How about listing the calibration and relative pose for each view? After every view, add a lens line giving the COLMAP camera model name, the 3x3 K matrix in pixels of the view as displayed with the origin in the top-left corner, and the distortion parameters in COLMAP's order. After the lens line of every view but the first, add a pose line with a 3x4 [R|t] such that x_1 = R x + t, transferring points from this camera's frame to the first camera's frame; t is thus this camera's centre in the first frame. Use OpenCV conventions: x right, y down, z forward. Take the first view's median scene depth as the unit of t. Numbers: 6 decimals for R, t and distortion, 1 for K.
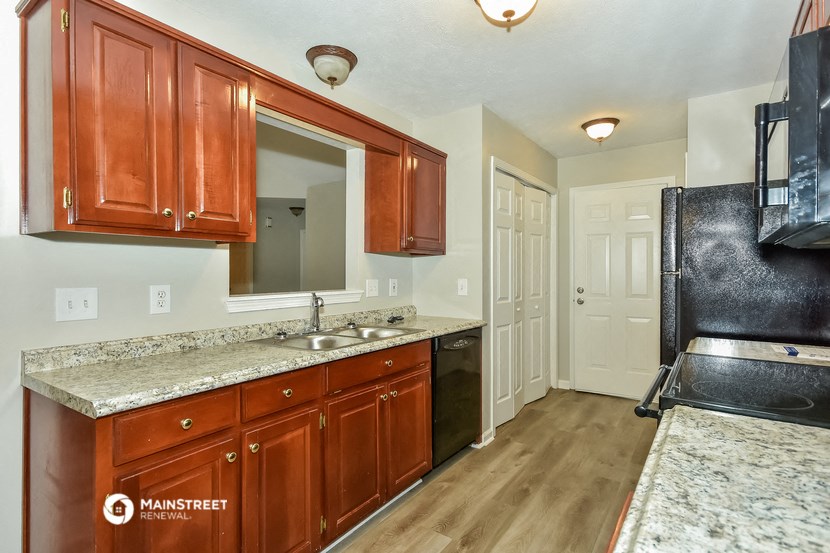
lens RADIAL K [[432.0, 0, 415.0], [0, 432.0, 276.5], [0, 0, 1]] dist [0.017298, -0.002534]
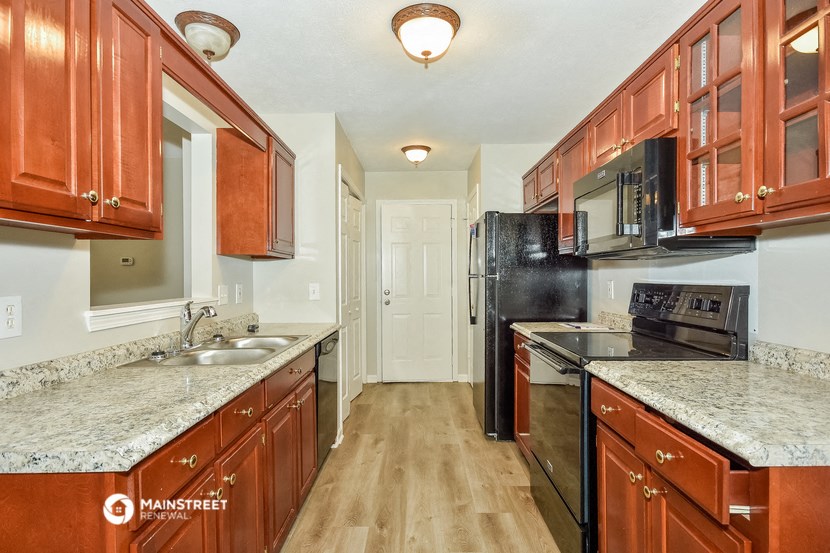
lens RADIAL K [[438.7, 0, 418.2], [0, 438.7, 282.6], [0, 0, 1]] dist [-0.009869, 0.000940]
pose [[0.811932, -0.012994, 0.583607, -0.372546], [0.012003, 0.999912, 0.005564, 0.001441], [-0.583628, 0.002487, 0.812017, 0.050193]]
